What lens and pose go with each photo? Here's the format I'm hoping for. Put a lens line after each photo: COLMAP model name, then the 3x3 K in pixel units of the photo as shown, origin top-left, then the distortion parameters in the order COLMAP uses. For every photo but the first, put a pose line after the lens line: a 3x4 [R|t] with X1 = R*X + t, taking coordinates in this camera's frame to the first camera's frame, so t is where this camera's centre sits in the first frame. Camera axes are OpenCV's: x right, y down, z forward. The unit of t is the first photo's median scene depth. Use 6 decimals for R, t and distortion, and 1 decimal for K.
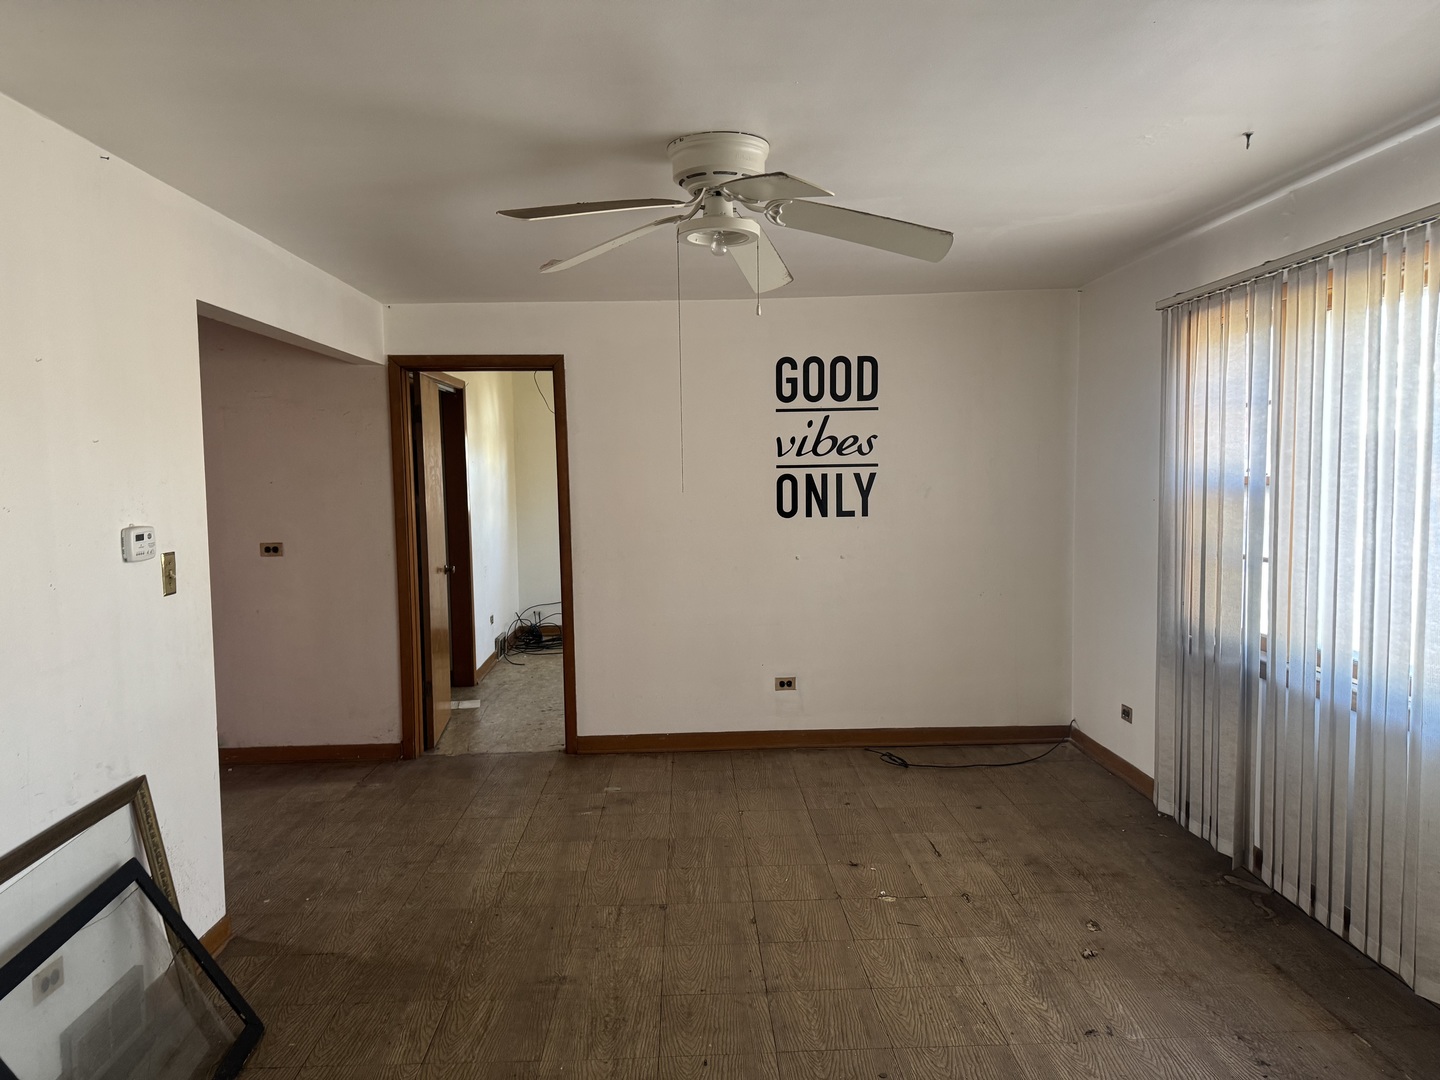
lens RADIAL K [[963.4, 0, 720.0], [0, 963.4, 540.0], [0, 0, 1]] dist [0.085288, -0.128544]
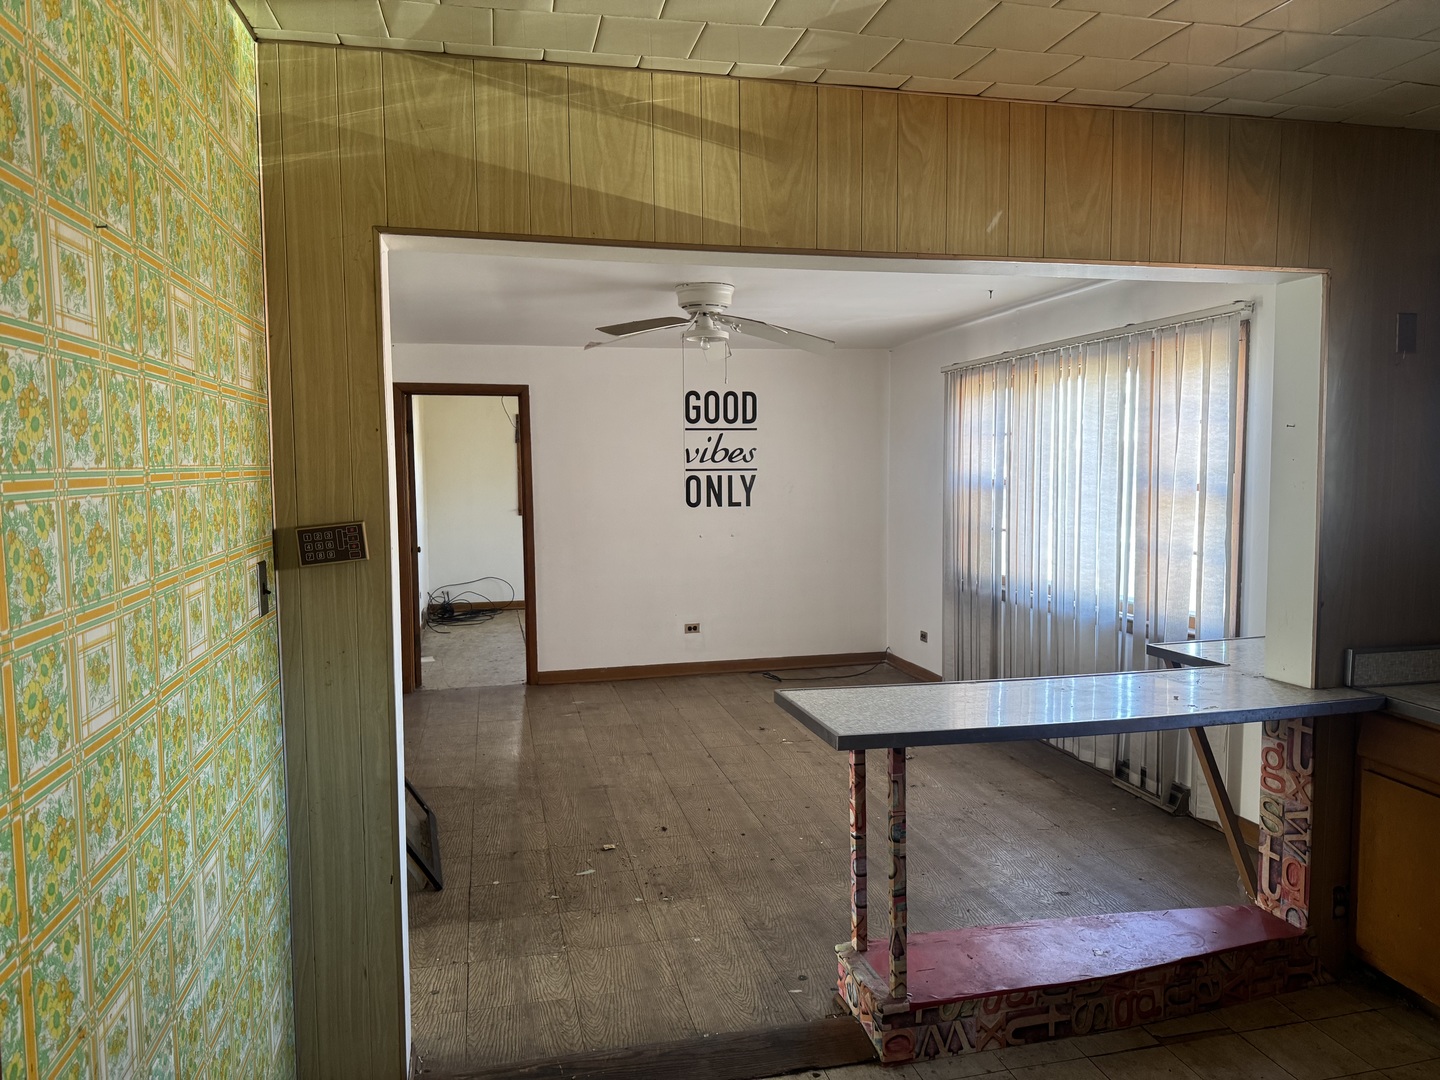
lens RADIAL K [[982.0, 0, 720.0], [0, 982.0, 540.0], [0, 0, 1]] dist [0.094367, 0.000037]
pose [[0.979244, -0.008122, 0.202522, -0.178999], [0.007964, 0.999967, 0.001596, 0.021975], [-0.202528, 0.000050, 0.979276, -0.384827]]
